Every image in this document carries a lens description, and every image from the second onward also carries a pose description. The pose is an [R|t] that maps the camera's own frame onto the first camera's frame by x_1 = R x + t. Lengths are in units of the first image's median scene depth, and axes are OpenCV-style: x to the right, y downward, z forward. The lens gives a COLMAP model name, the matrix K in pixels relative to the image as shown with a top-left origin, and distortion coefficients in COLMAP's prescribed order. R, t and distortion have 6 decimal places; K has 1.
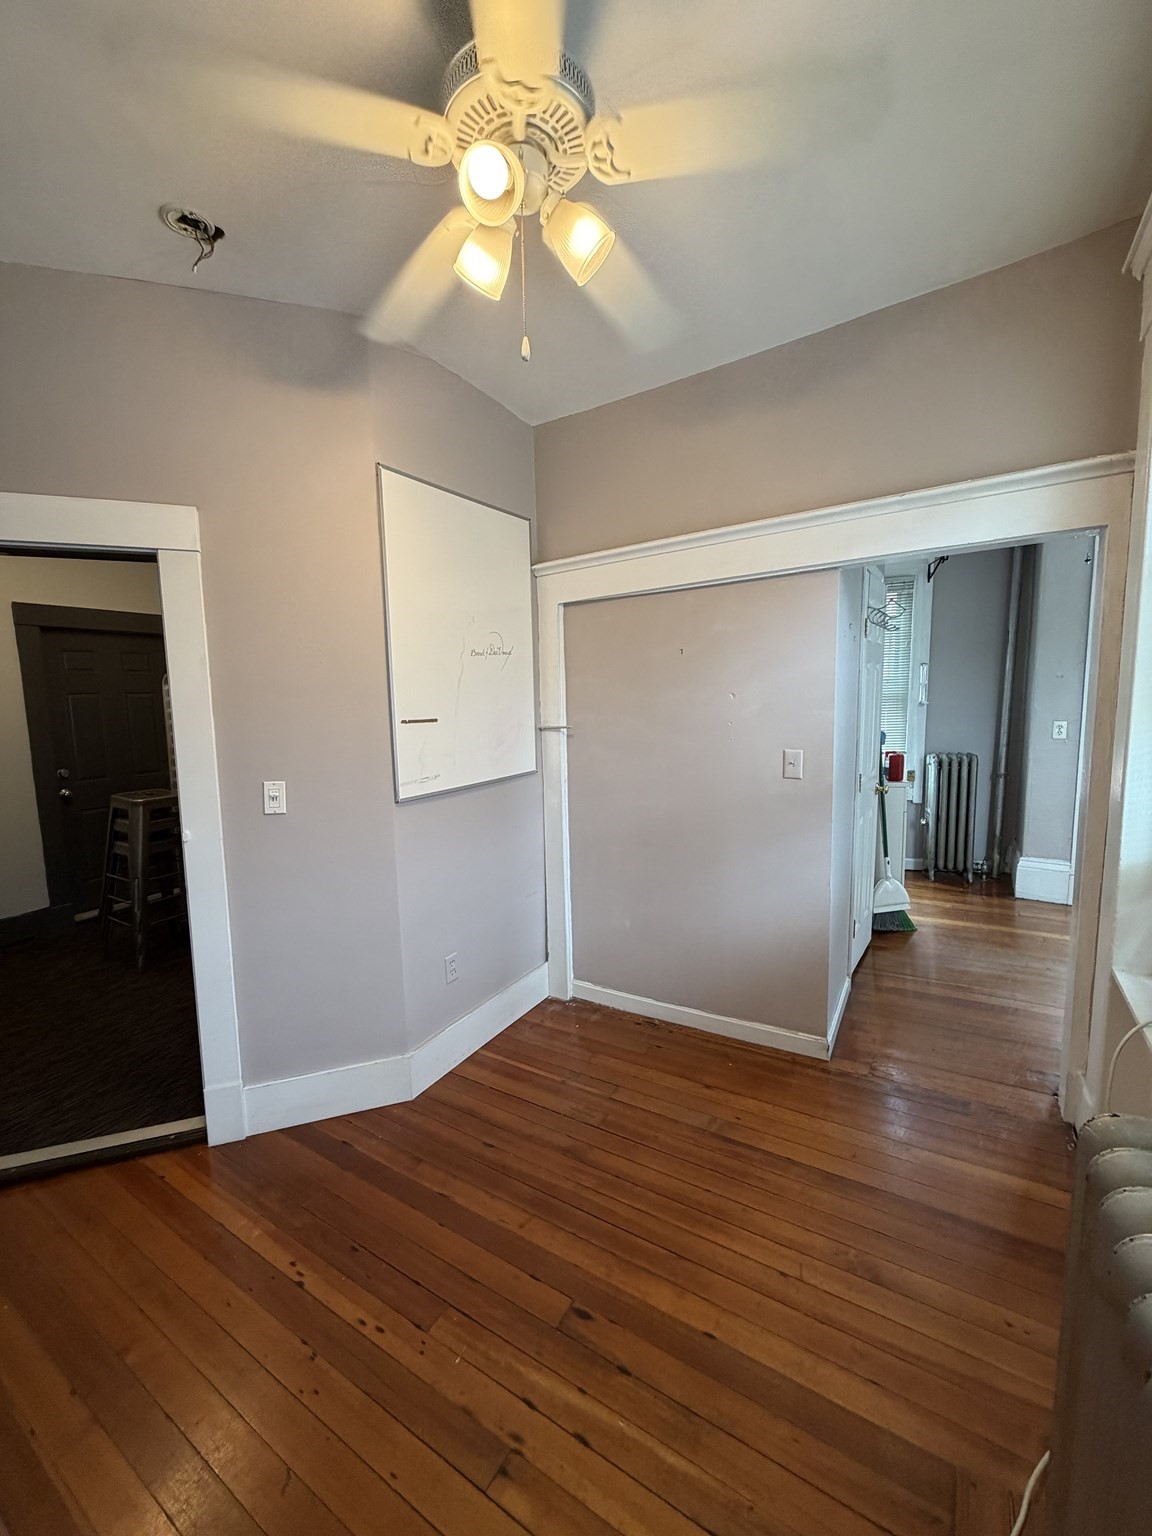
lens RADIAL K [[611.6, 0, 576.0], [0, 611.6, 762.1], [0, 0, 1]] dist [-0.000246, -0.000328]
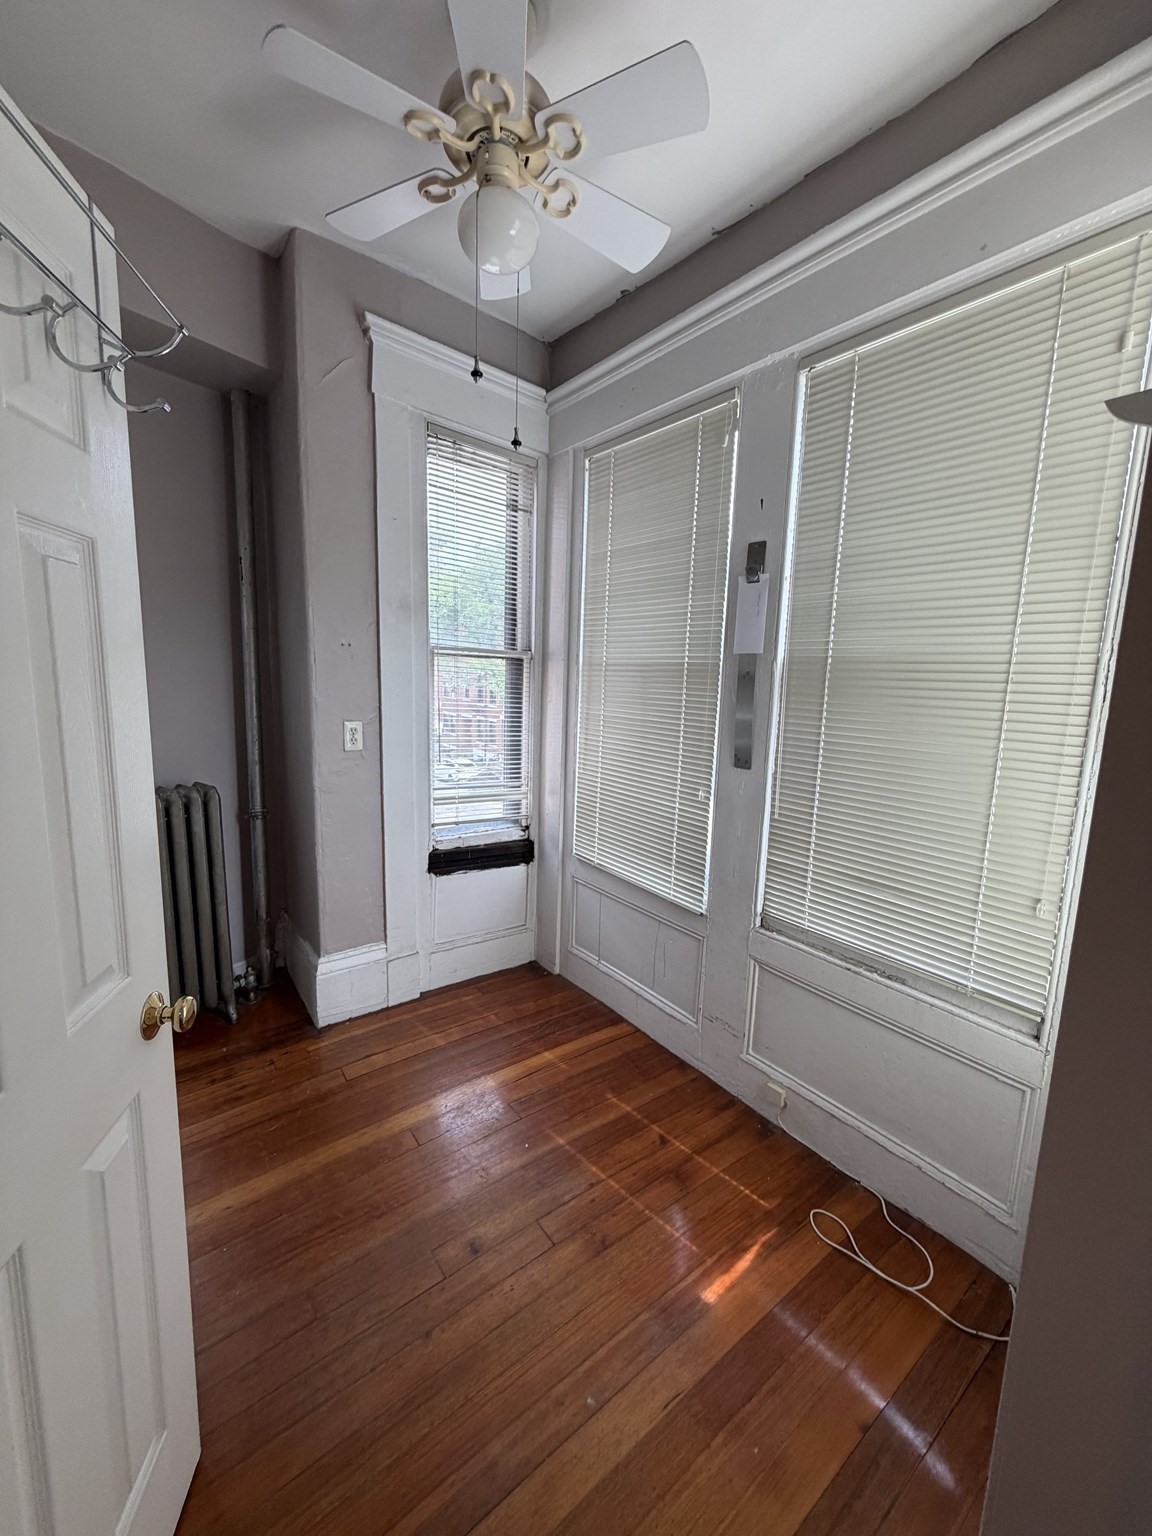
lens RADIAL K [[611.6, 0, 576.0], [0, 611.6, 762.1], [0, 0, 1]] dist [-0.000246, -0.000328]
pose [[0.361630, -0.120419, 0.924512, 0.807343], [0.088735, 0.991568, 0.094443, -0.160328], [-0.928089, 0.047883, 0.369266, 1.464976]]
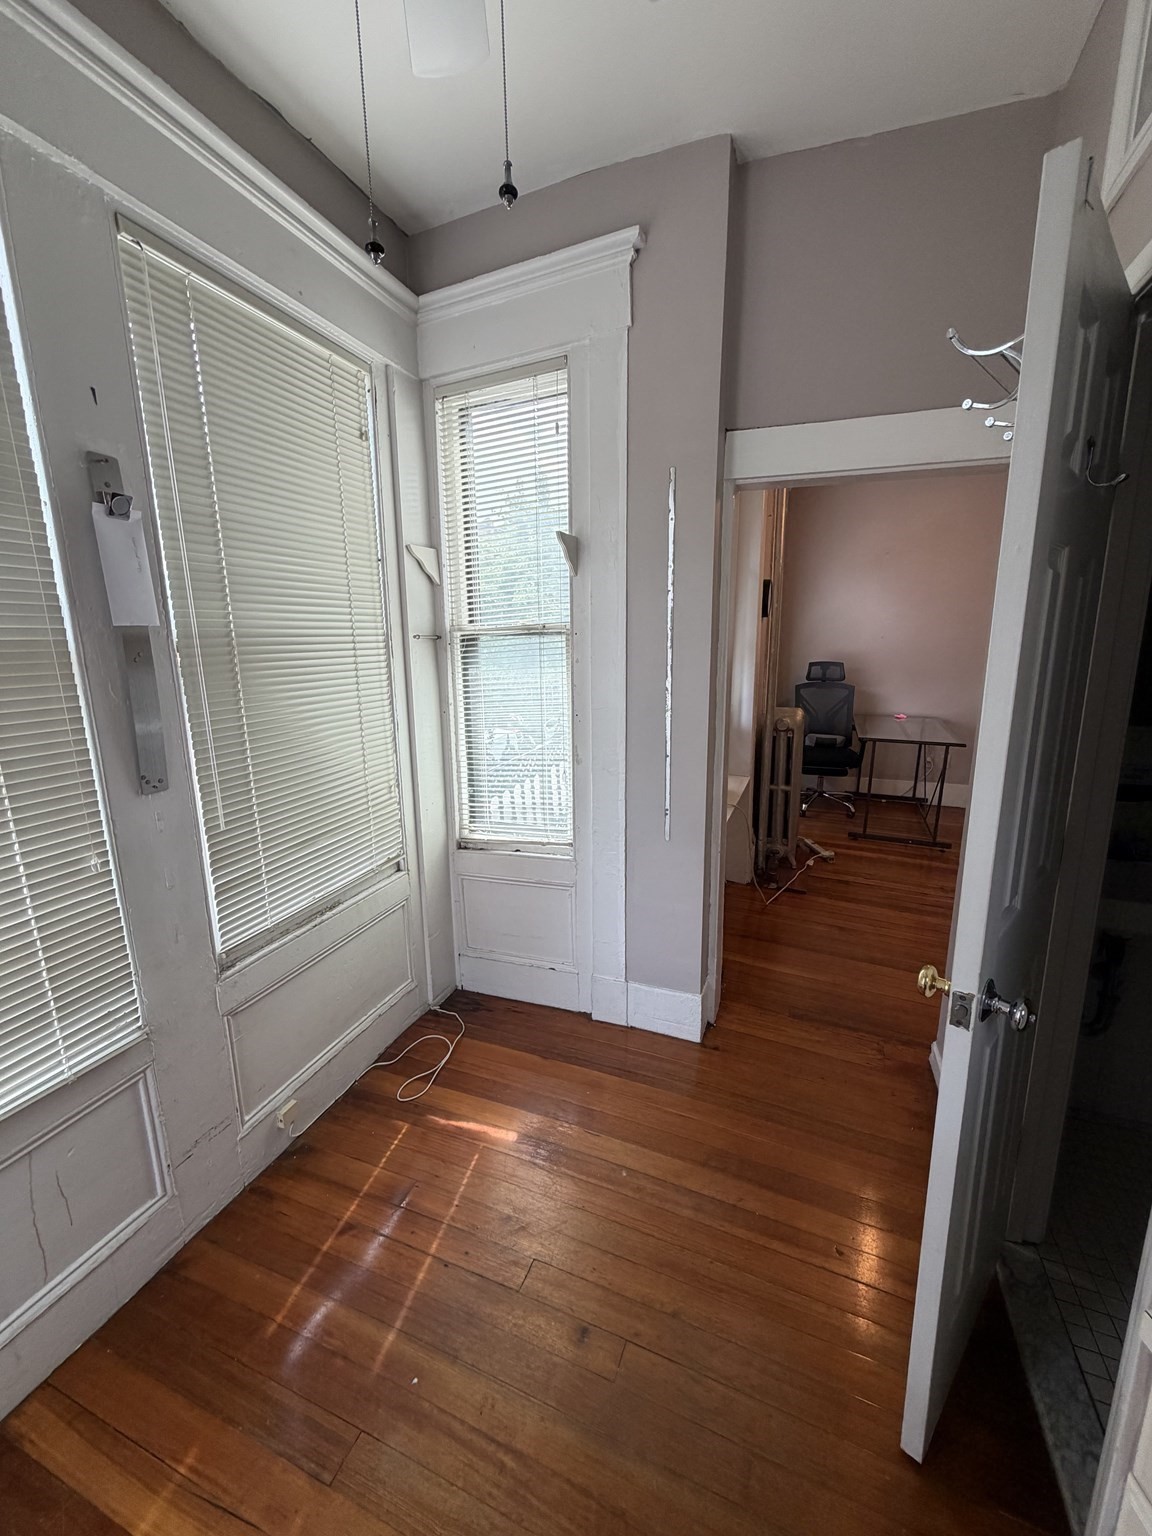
lens RADIAL K [[611.6, 0, 576.0], [0, 611.6, 762.1], [0, 0, 1]] dist [-0.000246, -0.000328]
pose [[-0.983256, 0.056541, -0.173235, 1.649584], [-0.002101, 0.947066, 0.321031, -0.320406], [0.182217, 0.316020, -0.931090, 2.521035]]
